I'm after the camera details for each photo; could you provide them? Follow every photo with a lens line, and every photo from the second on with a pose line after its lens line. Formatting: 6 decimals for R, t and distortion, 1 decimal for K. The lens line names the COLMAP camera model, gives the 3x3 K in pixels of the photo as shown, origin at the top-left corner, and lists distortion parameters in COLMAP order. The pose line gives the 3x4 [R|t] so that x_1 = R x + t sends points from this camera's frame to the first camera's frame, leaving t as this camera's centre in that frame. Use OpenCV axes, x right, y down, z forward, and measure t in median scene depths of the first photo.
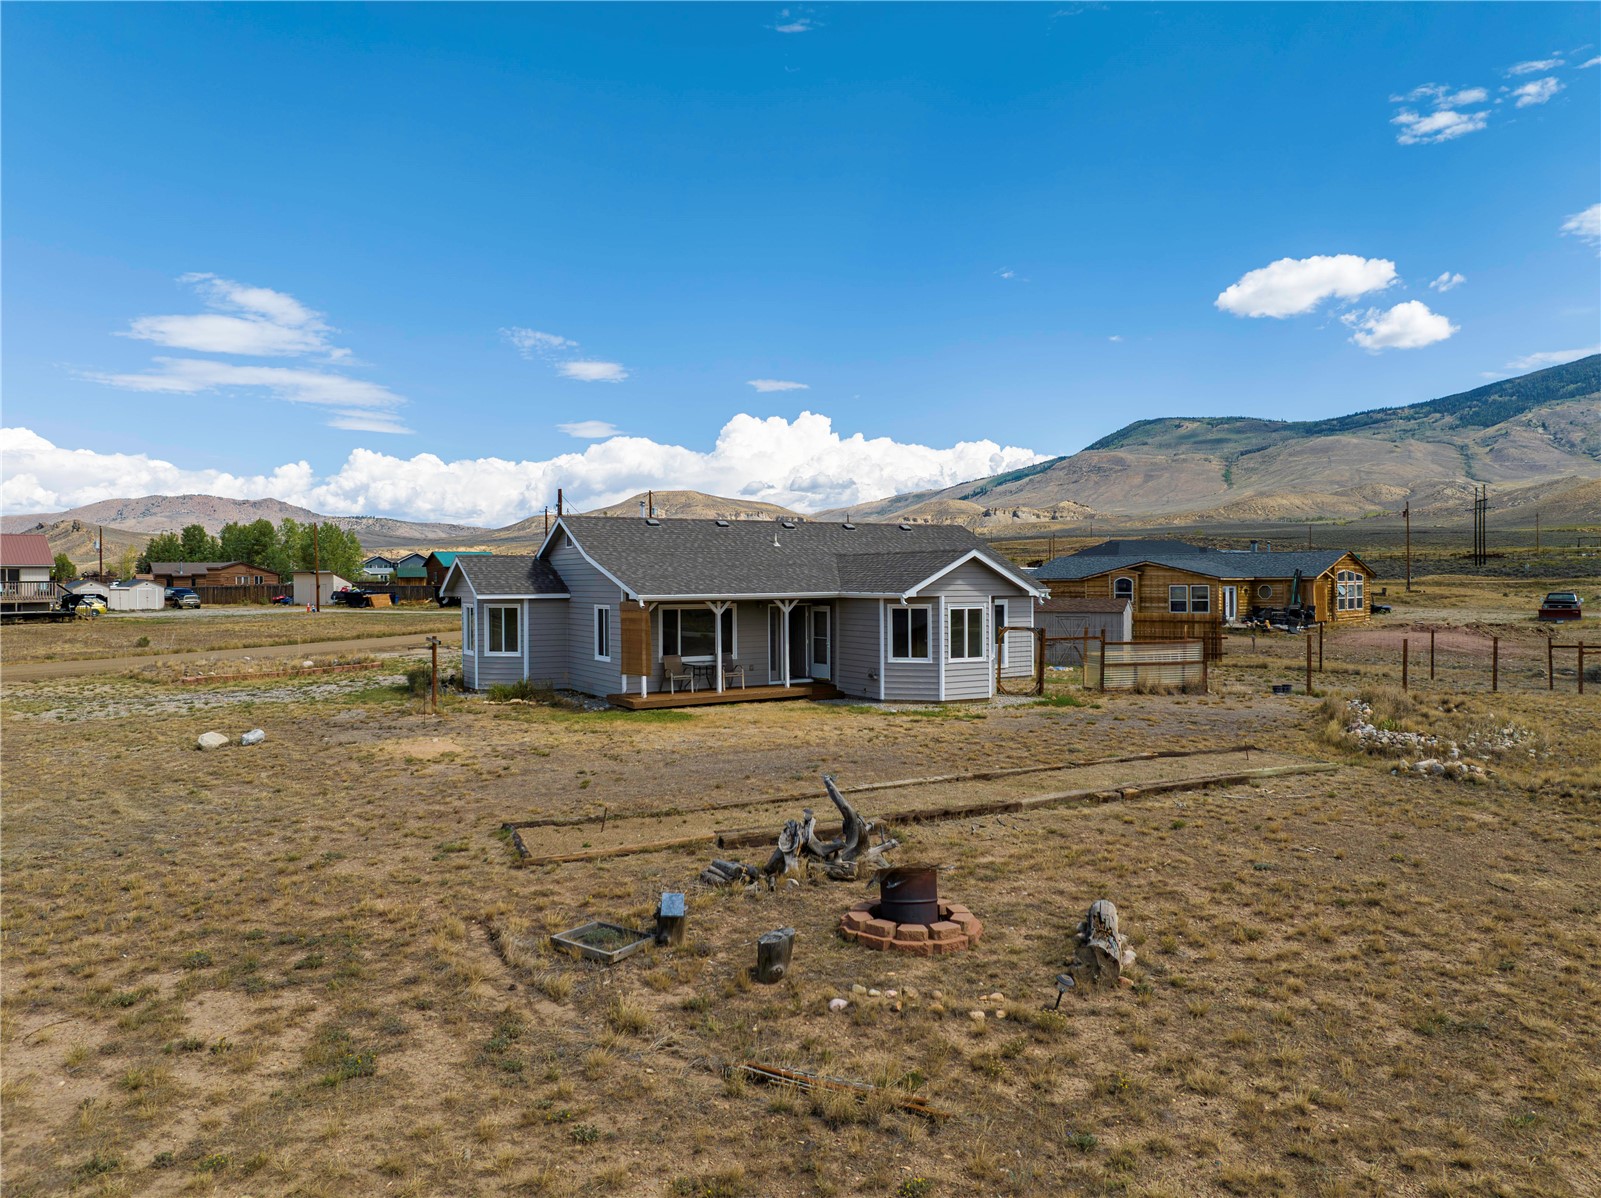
lens RADIAL K [[1148.1, 0, 800.0], [0, 1148.1, 604.4], [0, 0, 1]] dist [-0.015264, -0.003553]
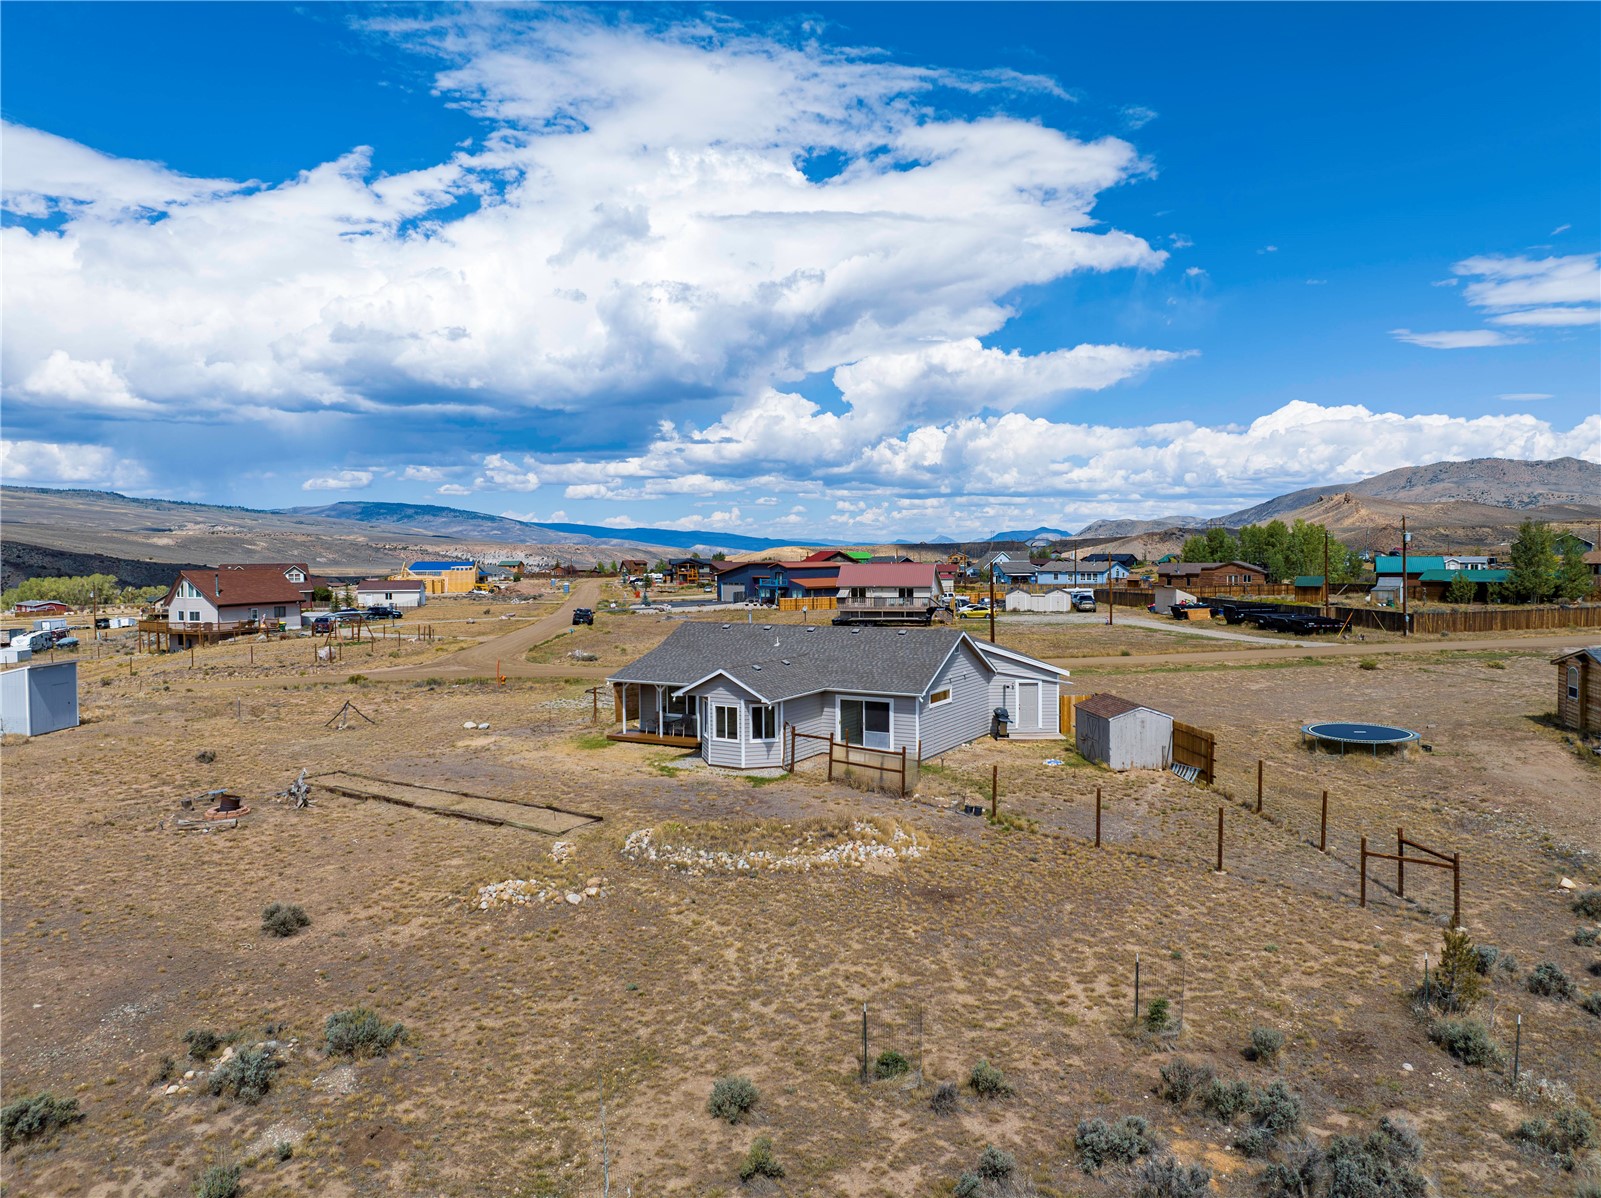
lens RADIAL K [[1148.1, 0, 802.2], [0, 1148.1, 595.6], [0, 0, 1]] dist [-0.015264, -0.003553]
pose [[0.499926, 0.037557, -0.865253, 1.506427], [-0.015335, 0.999287, 0.034515, -0.197475], [0.865932, -0.003987, 0.500146, 0.320147]]
